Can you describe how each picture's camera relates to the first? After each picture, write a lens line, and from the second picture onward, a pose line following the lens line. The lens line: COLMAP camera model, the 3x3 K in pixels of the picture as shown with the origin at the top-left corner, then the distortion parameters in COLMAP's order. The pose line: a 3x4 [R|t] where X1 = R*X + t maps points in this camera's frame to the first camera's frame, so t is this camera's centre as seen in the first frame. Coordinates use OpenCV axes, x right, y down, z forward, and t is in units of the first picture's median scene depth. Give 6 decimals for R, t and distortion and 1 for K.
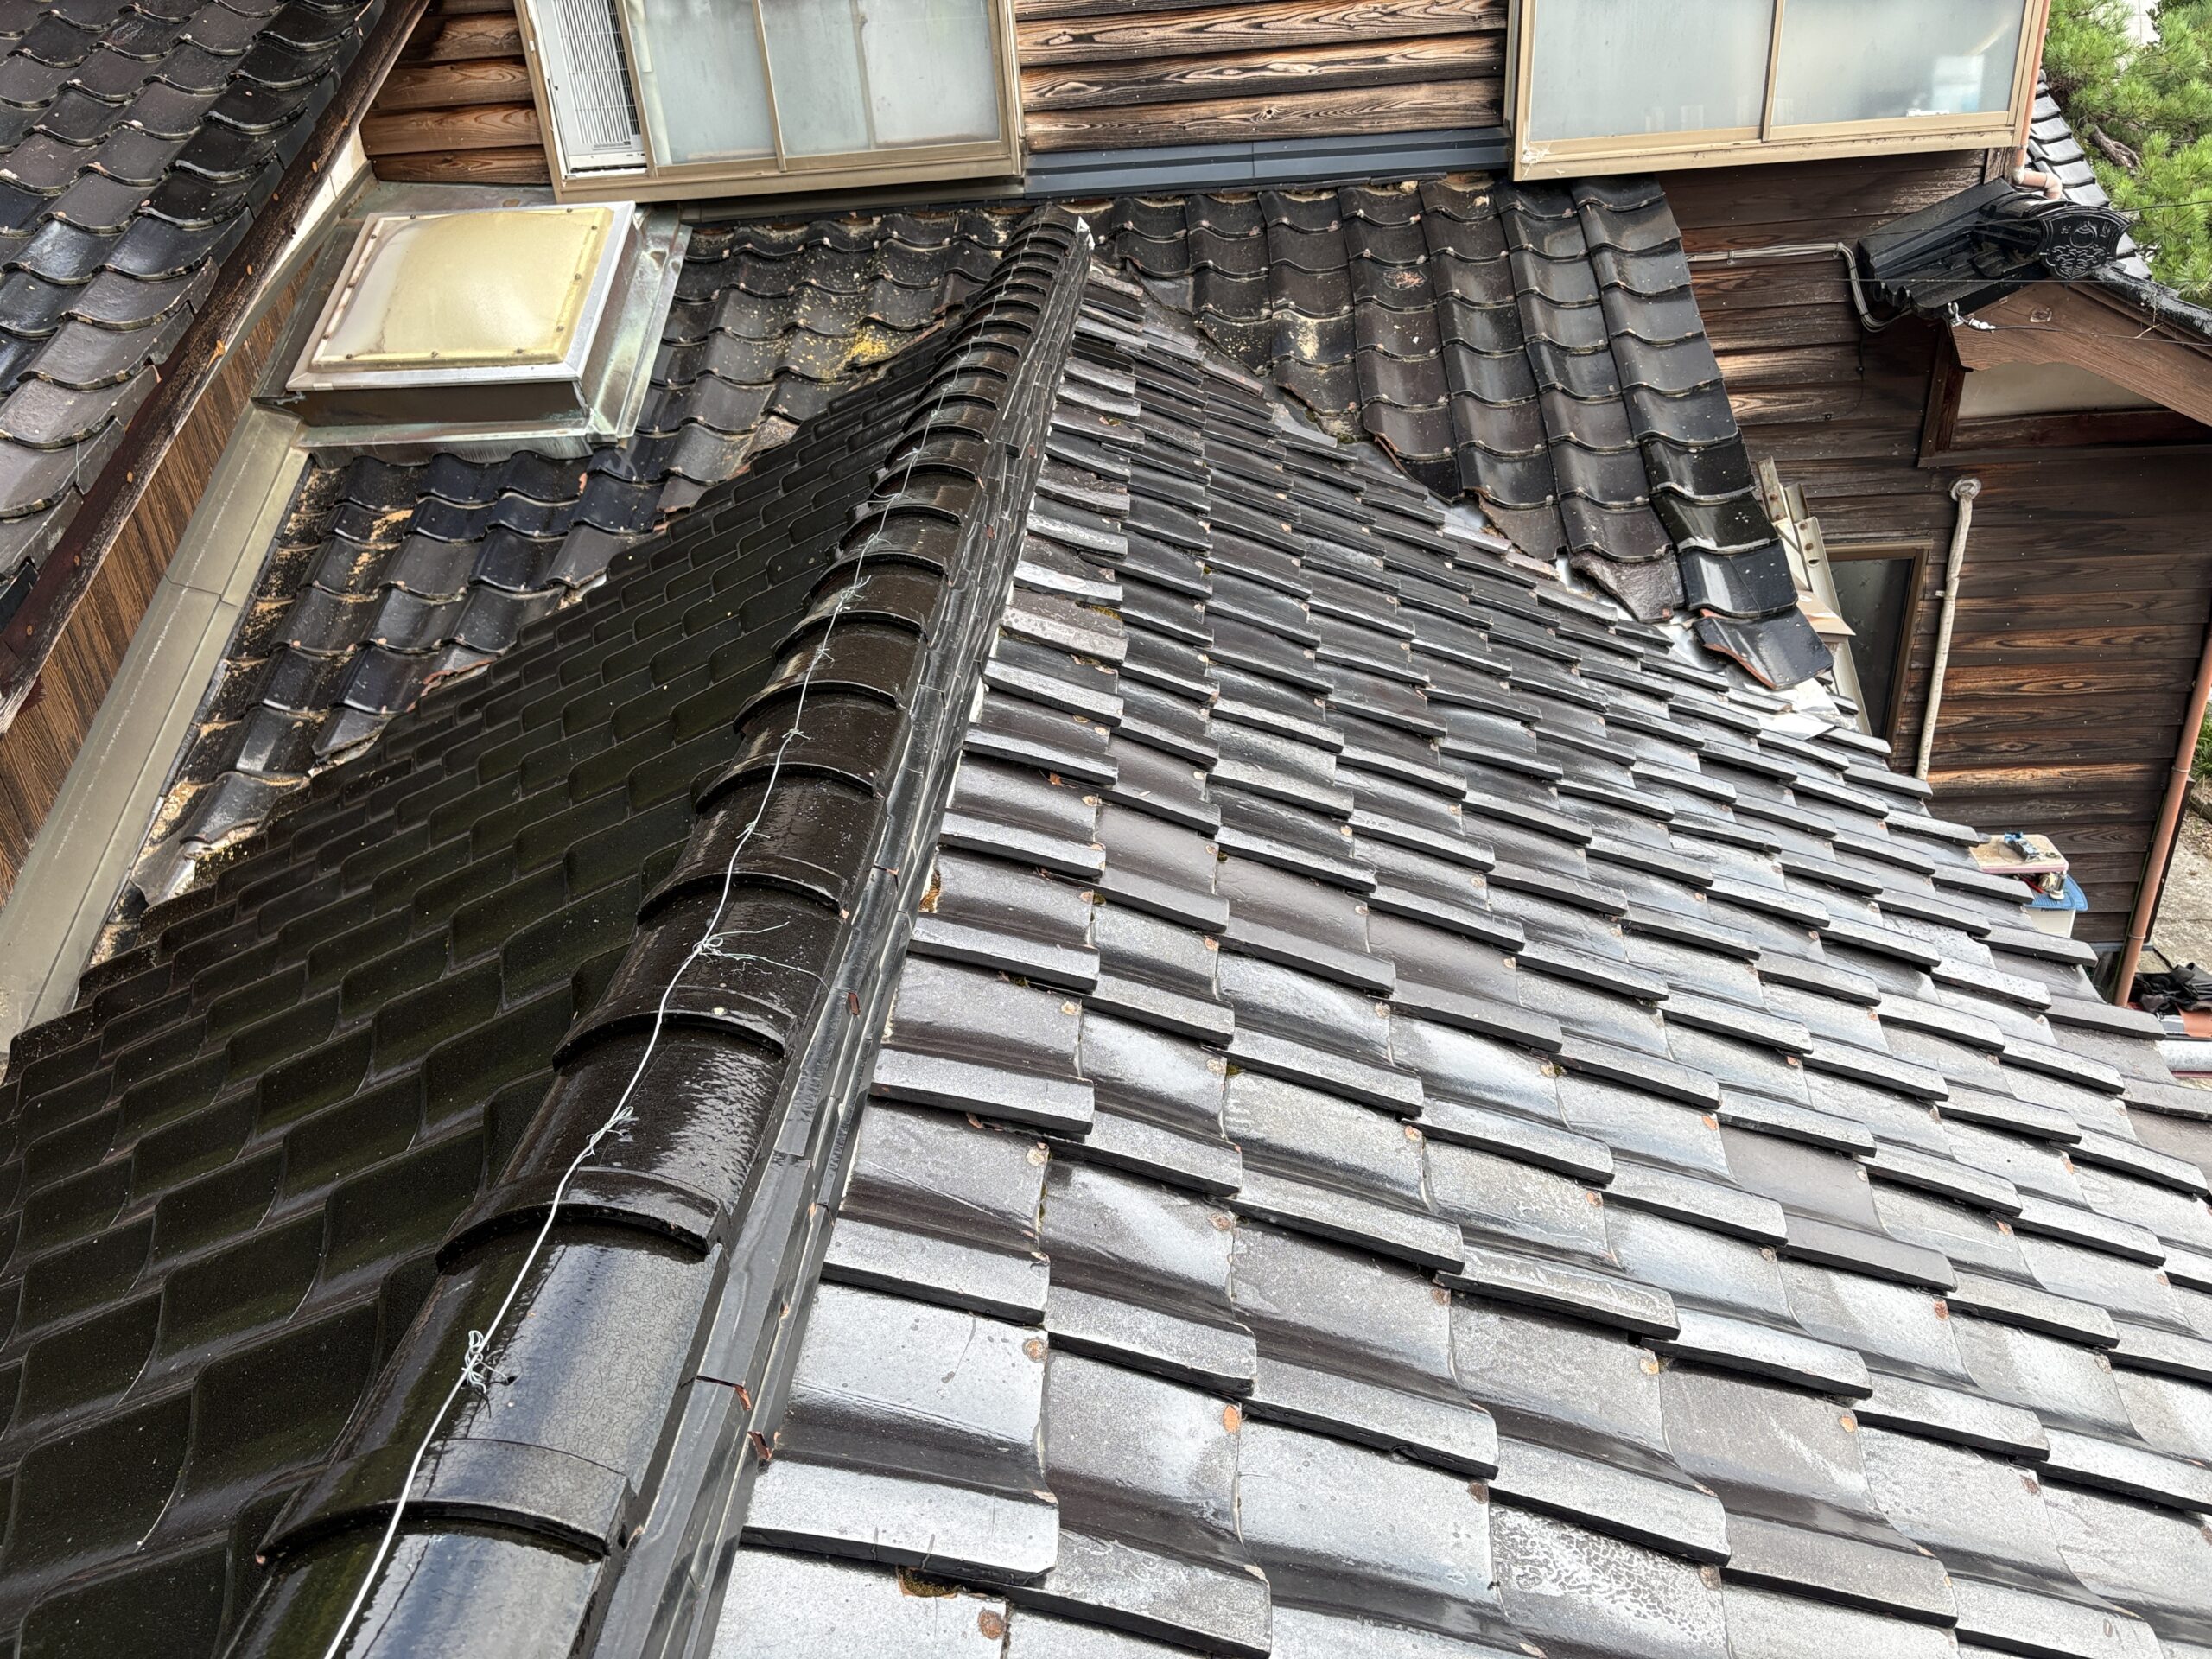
lens RADIAL K [[1689.2, 0, 1095.6], [0, 1689.2, 813.2], [0, 0, 1]] dist [0.051526, -0.059725]
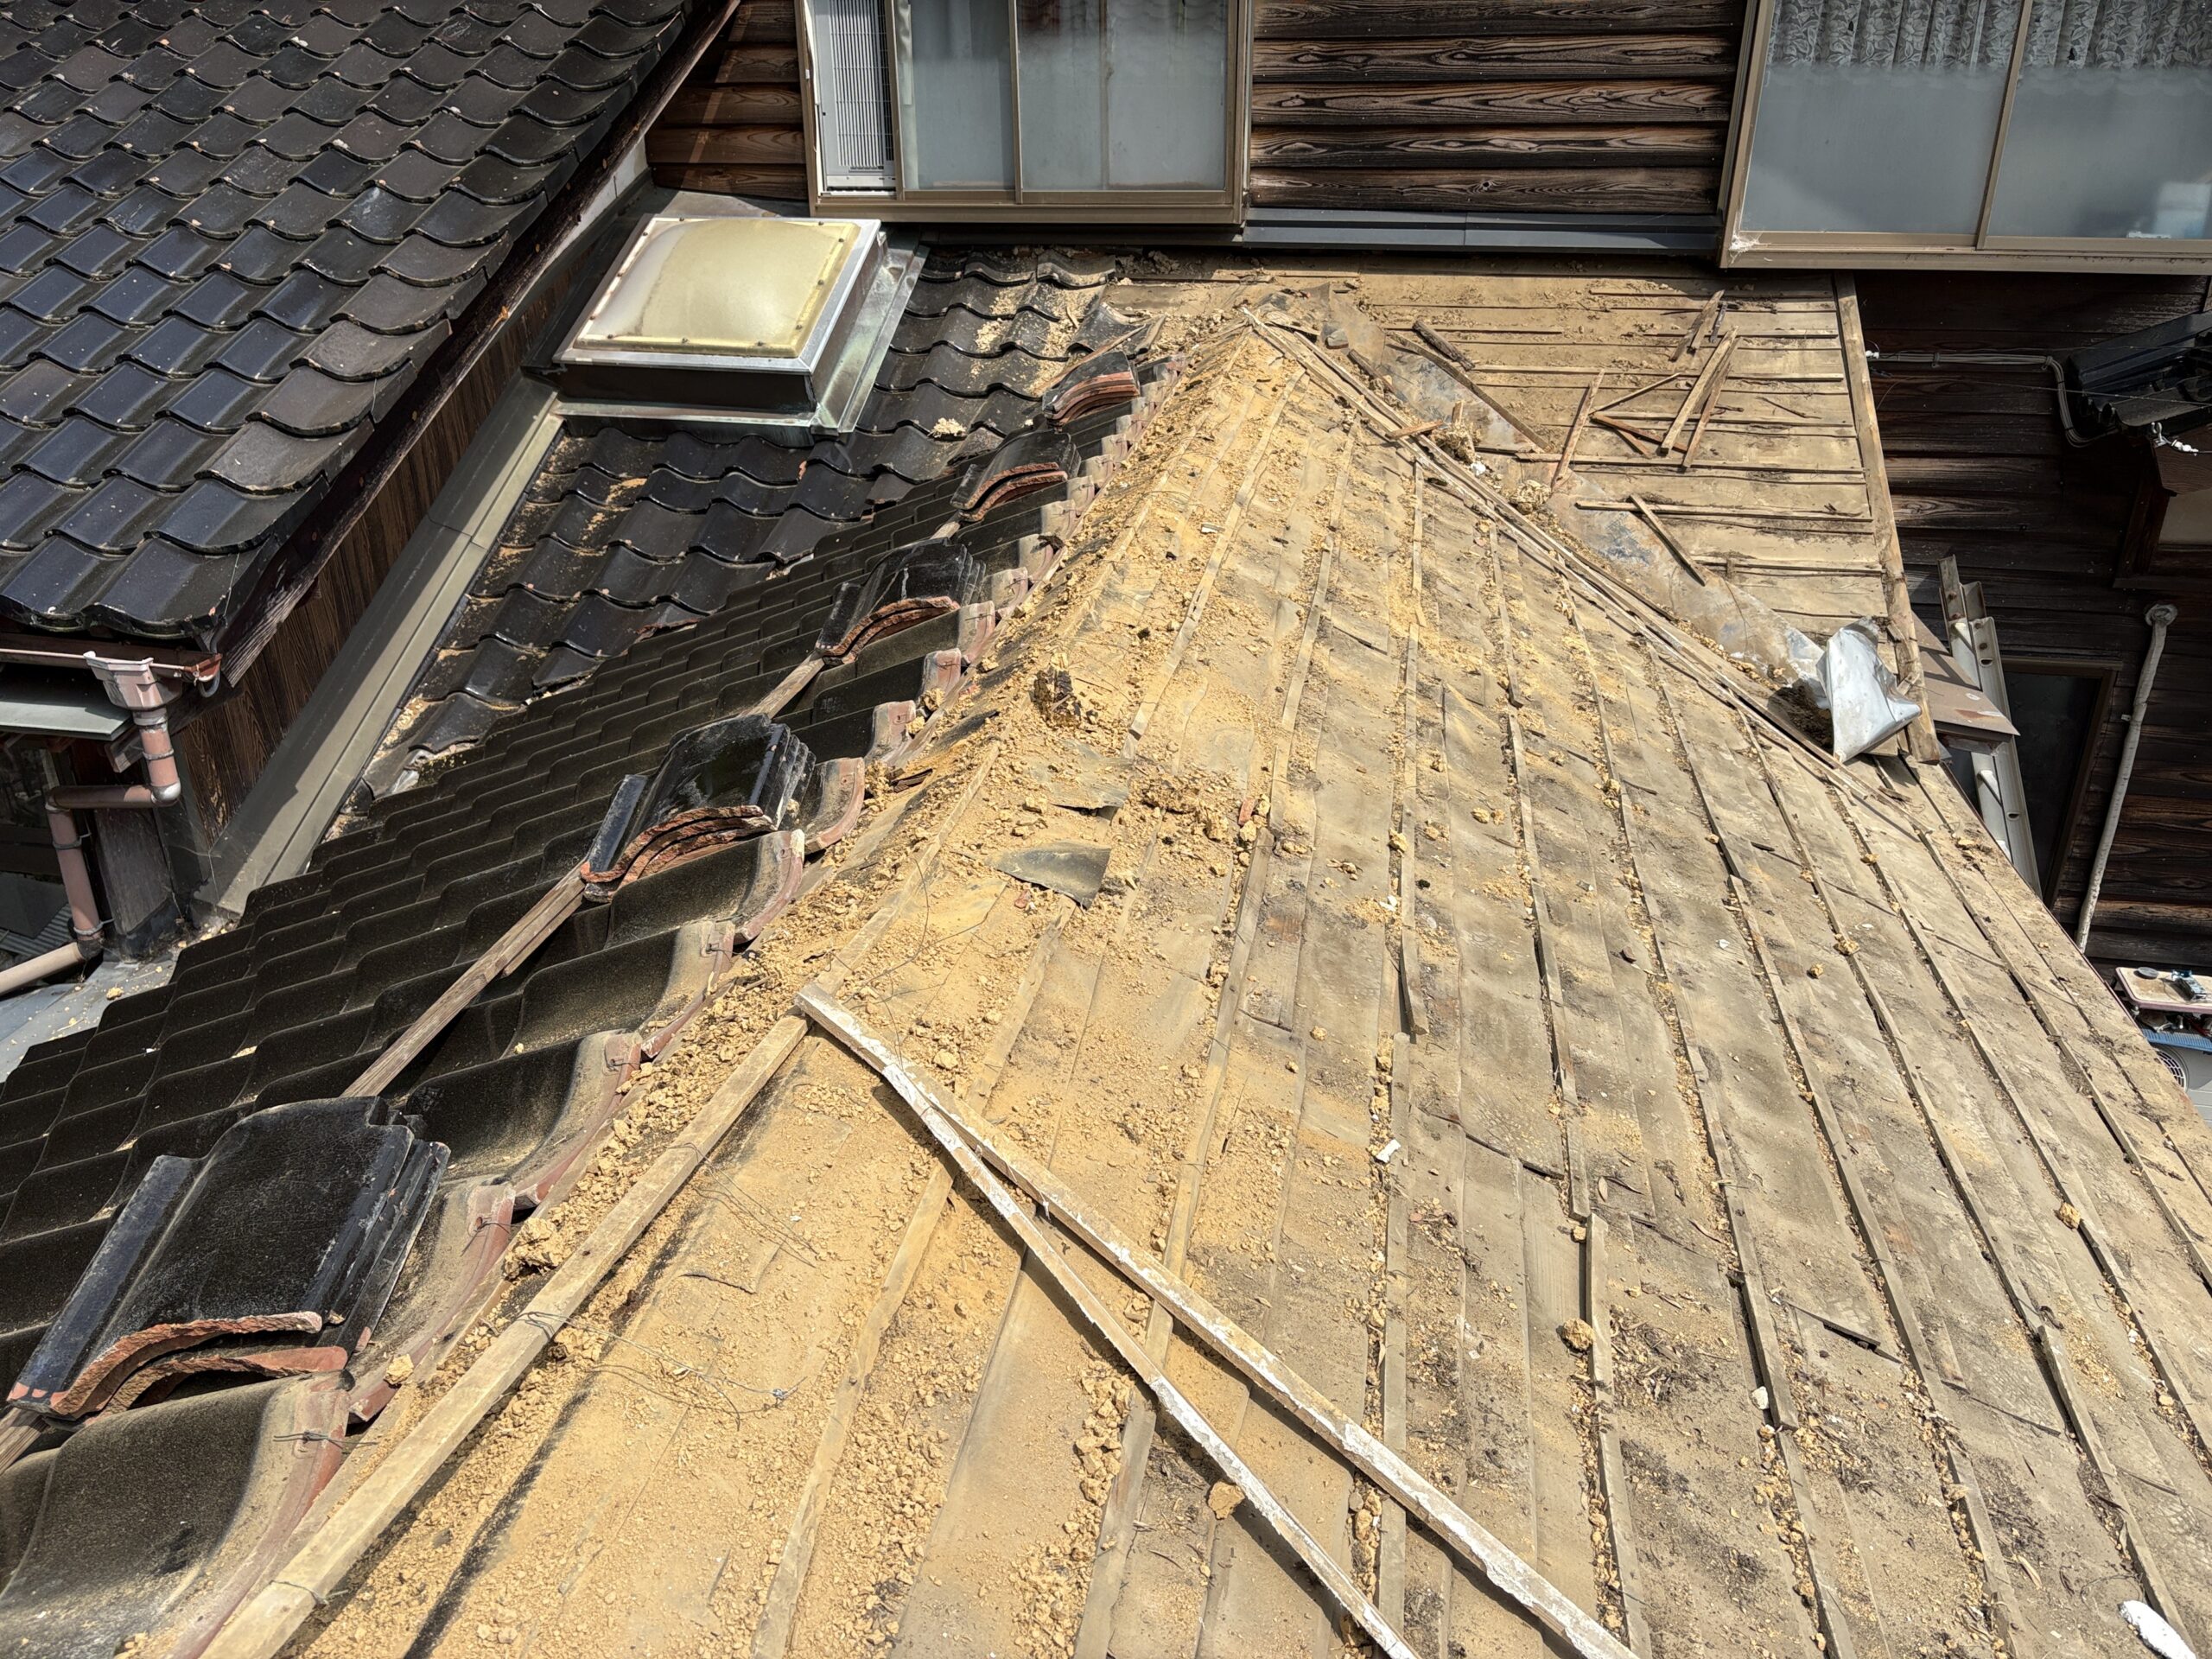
lens RADIAL K [[1689.2, 0, 1087.1], [0, 1689.2, 794.0], [0, 0, 1]] dist [0.051526, -0.059725]
pose [[0.988263, 0.114247, -0.101411, 0.009325], [-0.118872, 0.992072, -0.040785, 0.029852], [0.095948, 0.052361, 0.994008, -0.039196]]
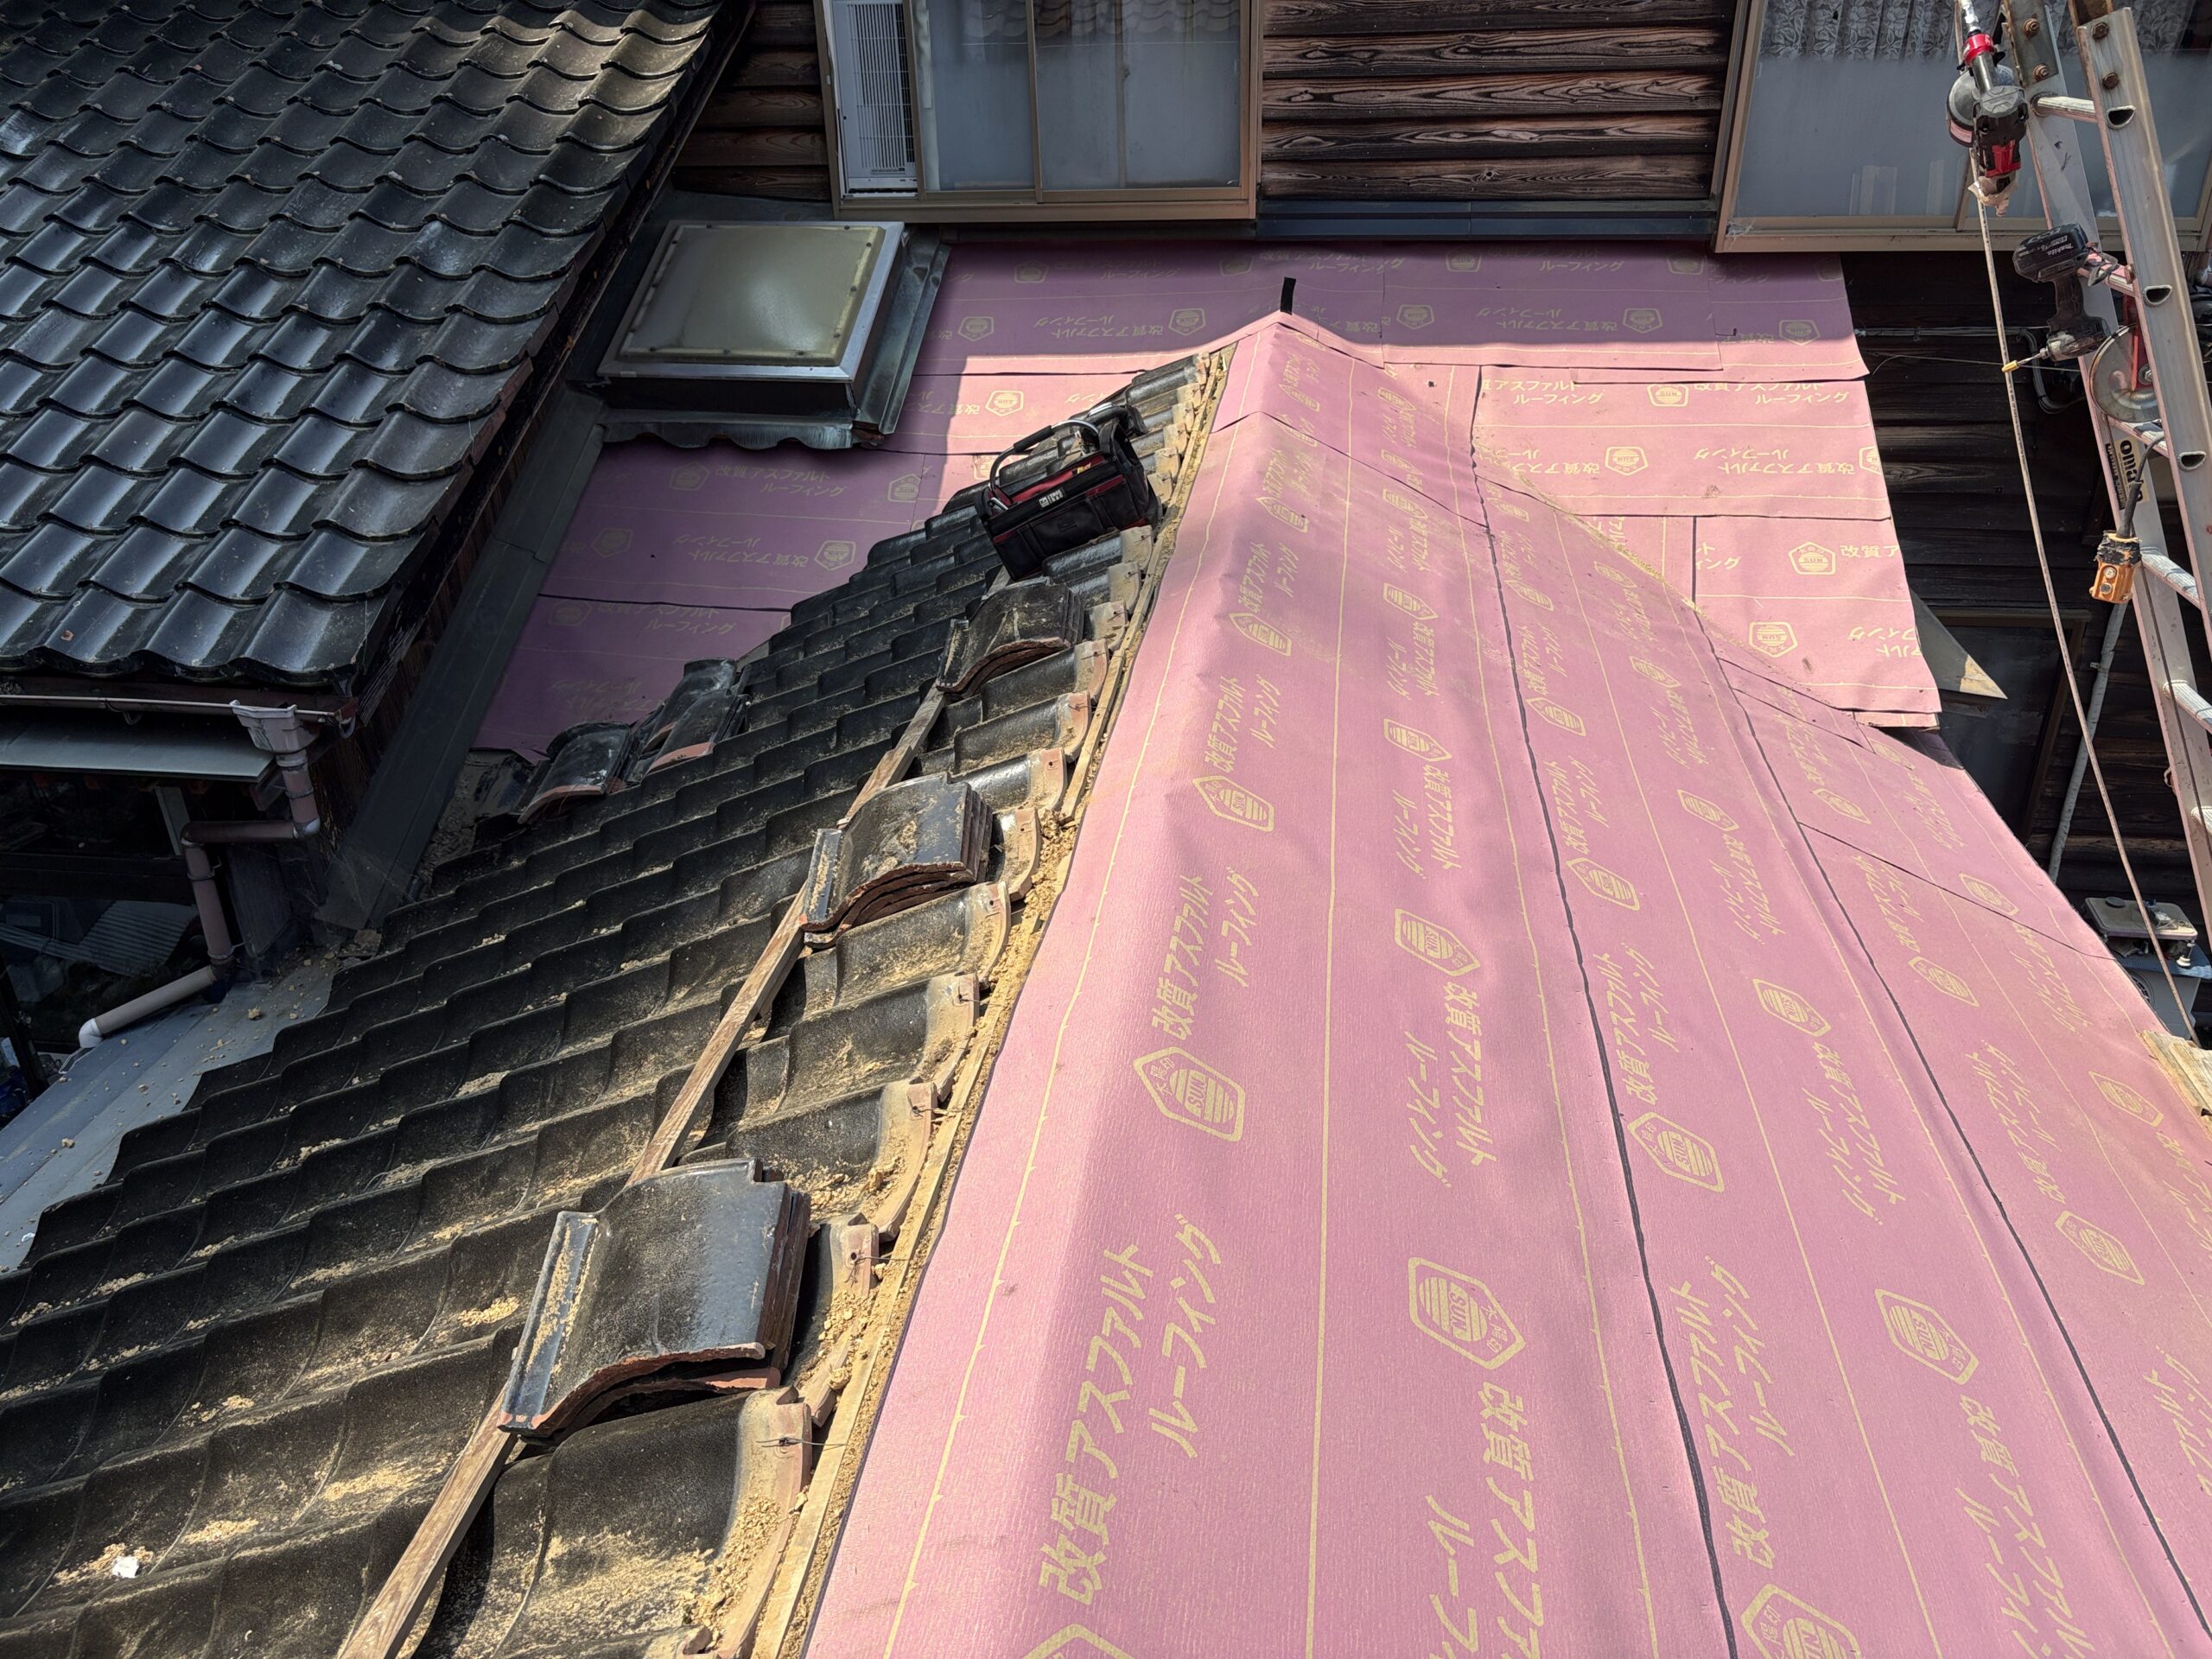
lens RADIAL K [[1689.2, 0, 1100.7], [0, 1689.2, 813.4], [0, 0, 1]] dist [0.051526, -0.059725]
pose [[0.994560, 0.082669, -0.063379, -0.042189], [-0.082567, 0.996577, 0.004245, 0.008684], [0.063512, 0.001011, 0.997981, -0.096013]]
